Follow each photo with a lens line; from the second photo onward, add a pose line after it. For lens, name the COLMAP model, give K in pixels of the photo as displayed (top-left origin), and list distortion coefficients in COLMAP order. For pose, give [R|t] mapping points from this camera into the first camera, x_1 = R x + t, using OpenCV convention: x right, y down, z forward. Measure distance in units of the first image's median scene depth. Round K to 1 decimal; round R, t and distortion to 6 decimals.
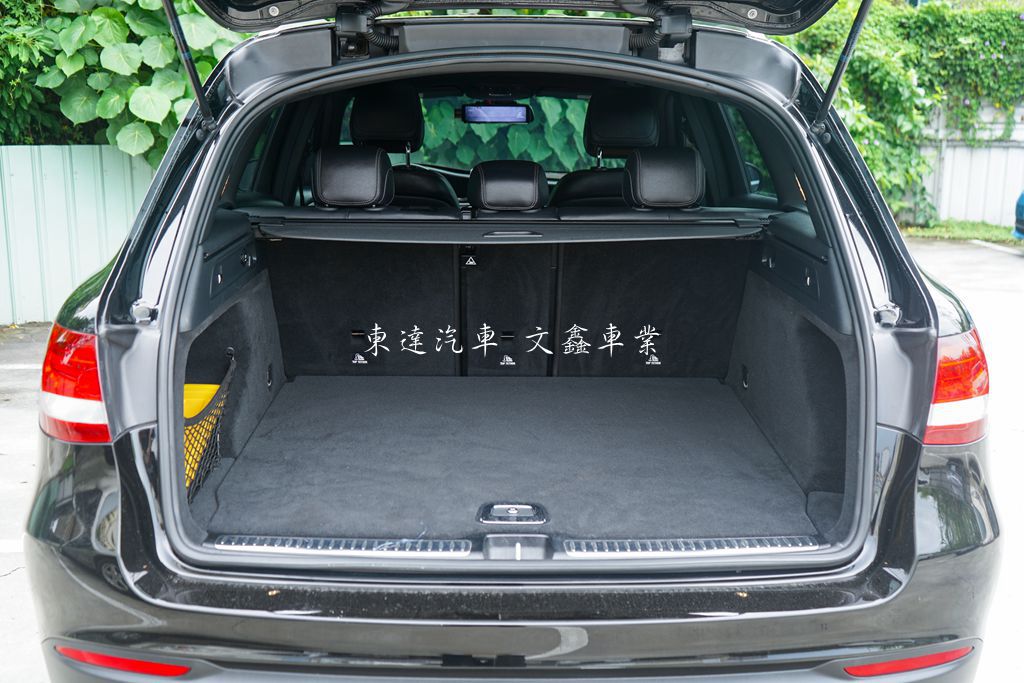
lens RADIAL K [[1093.1, 0, 512.0], [0, 1093.1, 341.5], [0, 0, 1]] dist [-0.007695, -0.011717]
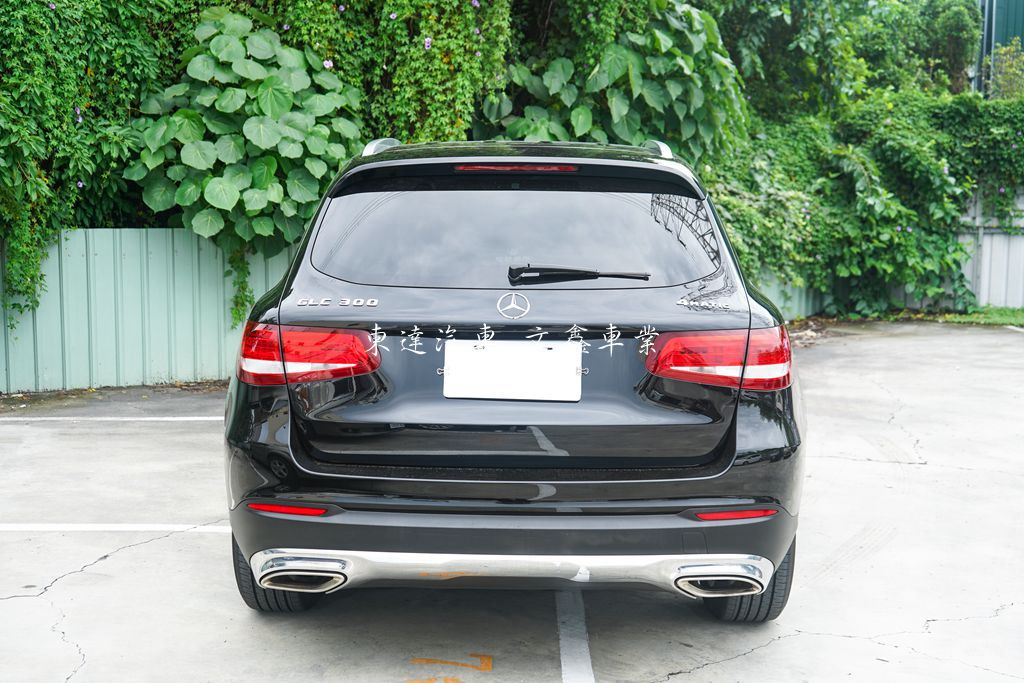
lens RADIAL K [[1266.6, 0, 512.0], [0, 1266.6, 341.5], [0, 0, 1]] dist [-0.022338, -0.026703]
pose [[0.998798, 0.008236, -0.048317, 0.022468], [-0.012593, 0.995812, -0.090556, 0.031404], [0.047369, 0.091056, 0.994719, -0.170646]]
